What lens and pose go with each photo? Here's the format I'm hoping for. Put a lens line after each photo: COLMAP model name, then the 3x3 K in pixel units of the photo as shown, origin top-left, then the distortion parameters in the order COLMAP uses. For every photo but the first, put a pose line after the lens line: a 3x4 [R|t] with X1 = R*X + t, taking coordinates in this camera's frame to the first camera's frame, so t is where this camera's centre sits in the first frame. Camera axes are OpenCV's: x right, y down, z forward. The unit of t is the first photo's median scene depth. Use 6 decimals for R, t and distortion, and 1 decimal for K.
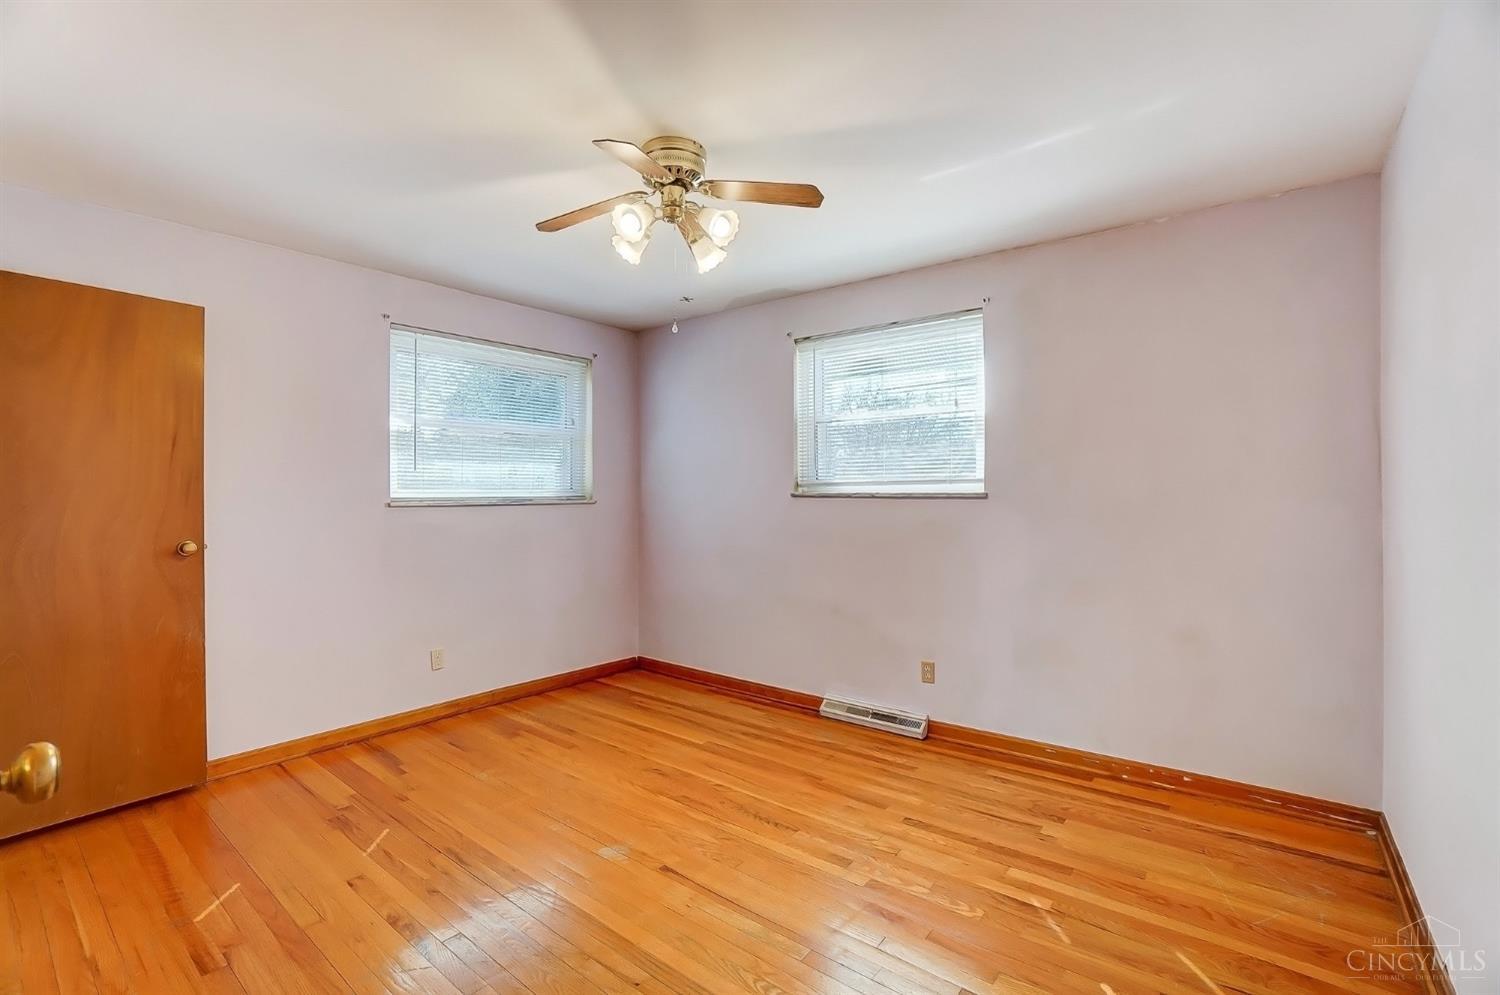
lens RADIAL K [[671.0, 0, 741.6], [0, 671.0, 493.1], [0, 0, 1]] dist [-0.012380, 0.000862]
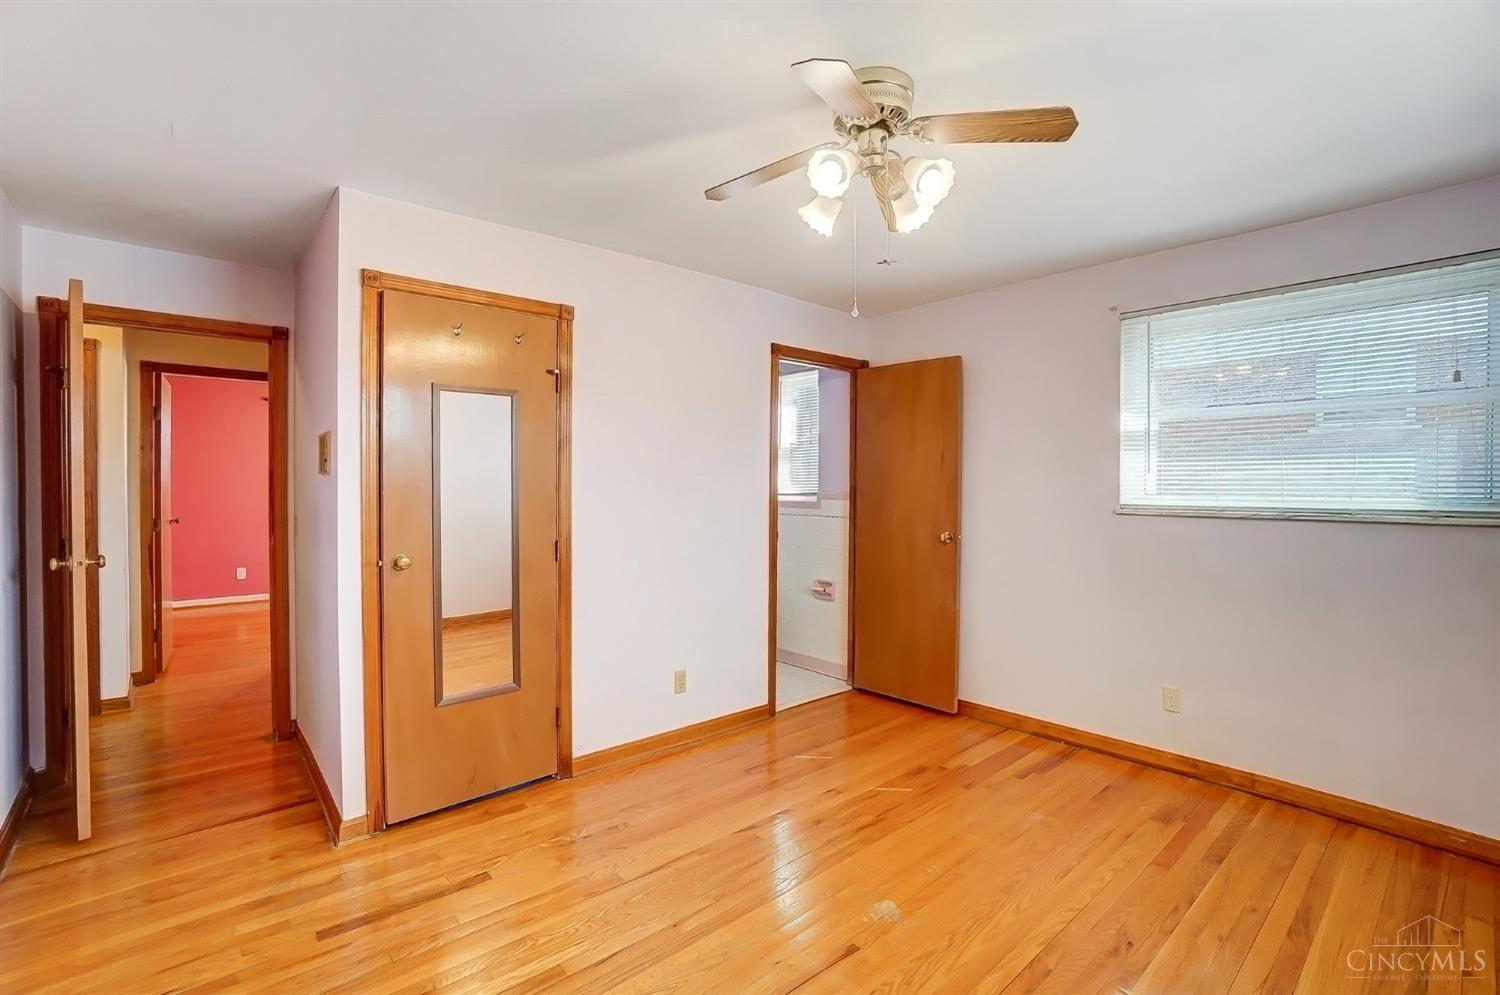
lens RADIAL K [[671.0, 0, 740.9], [0, 671.0, 494.2], [0, 0, 1]] dist [-0.012380, 0.000862]
pose [[-0.151592, 0.014733, -0.988333, 0.488003], [-0.002762, 0.999879, 0.015328, -0.020440], [0.988439, 0.005054, -0.151533, 0.649593]]
